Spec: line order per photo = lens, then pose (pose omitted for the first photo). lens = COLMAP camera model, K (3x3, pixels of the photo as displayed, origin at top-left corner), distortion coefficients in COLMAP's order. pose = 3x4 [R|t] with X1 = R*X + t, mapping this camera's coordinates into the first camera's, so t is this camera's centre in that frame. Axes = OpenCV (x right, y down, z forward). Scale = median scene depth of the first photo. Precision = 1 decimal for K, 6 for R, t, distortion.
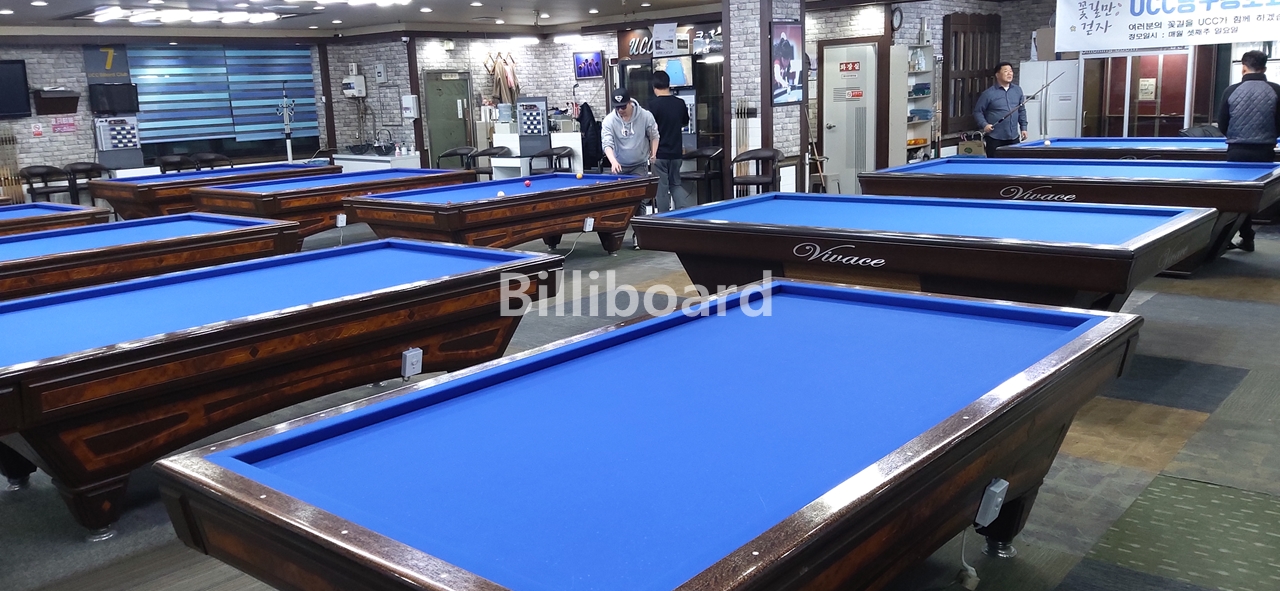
lens RADIAL K [[972.4, 0, 622.3], [0, 972.4, 297.2], [0, 0, 1]] dist [0.006326, -0.064244]
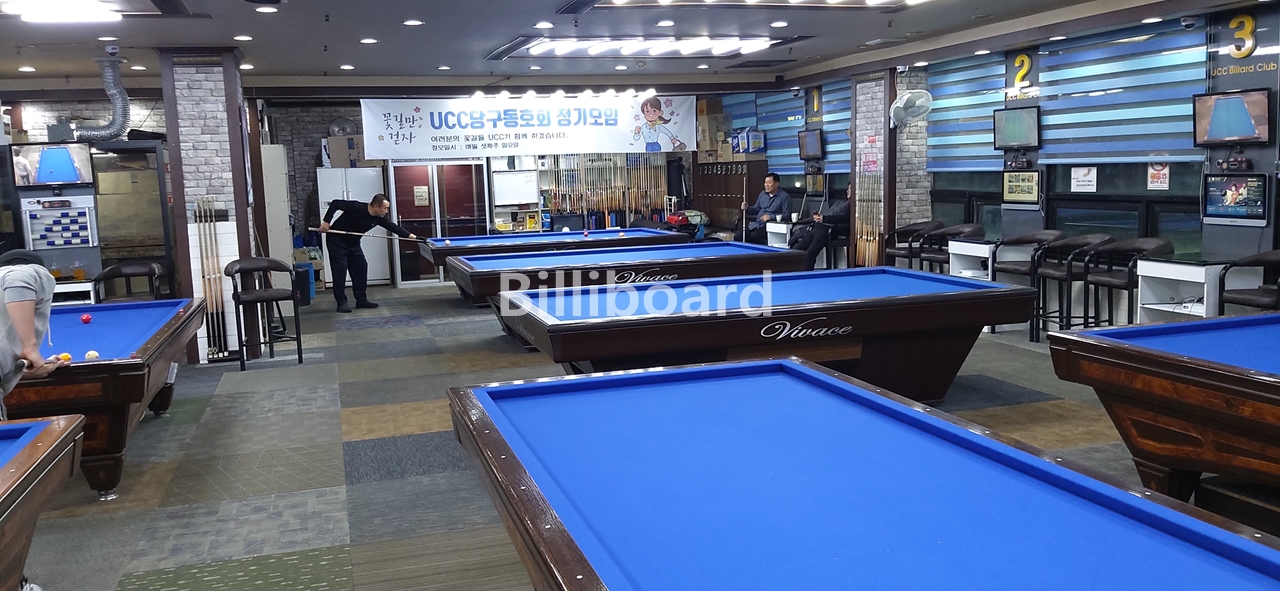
lens RADIAL K [[972.4, 0, 622.3], [0, 972.4, 297.2], [0, 0, 1]] dist [0.006326, -0.064244]
pose [[0.508976, -0.079104, 0.857138, -0.360566], [0.182973, 0.982954, -0.017935, -0.044439], [-0.841109, 0.165962, 0.514774, 0.294243]]
